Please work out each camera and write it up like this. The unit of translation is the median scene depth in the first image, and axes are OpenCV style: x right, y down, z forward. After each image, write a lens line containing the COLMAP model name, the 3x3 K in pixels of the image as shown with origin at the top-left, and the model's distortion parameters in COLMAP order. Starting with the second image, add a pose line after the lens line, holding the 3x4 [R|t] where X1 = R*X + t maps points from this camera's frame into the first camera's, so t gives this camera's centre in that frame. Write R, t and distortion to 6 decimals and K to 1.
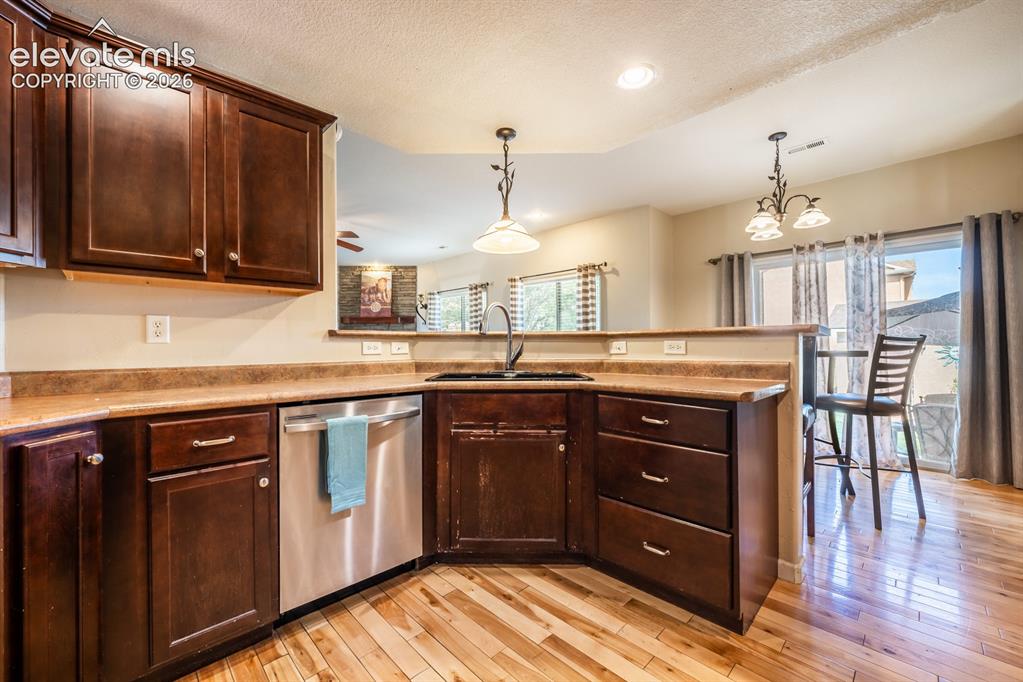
lens RADIAL K [[405.4, 0, 510.7], [0, 405.4, 343.4], [0, 0, 1]] dist [-0.003191, -0.000420]
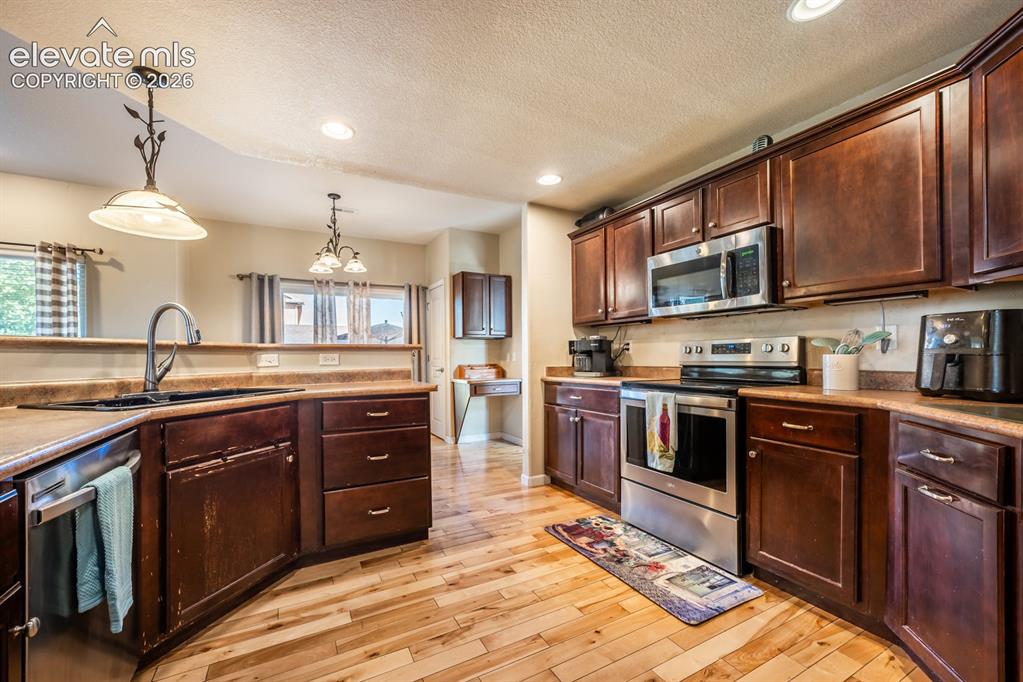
lens RADIAL K [[405.4, 0, 496.4], [0, 405.4, 355.1], [0, 0, 1]] dist [-0.003191, -0.000420]
pose [[0.288174, 0.004332, 0.957568, -0.542787], [0.003437, 0.999979, -0.005558, 0.005239], [-0.957572, 0.004892, 0.288153, 0.171472]]
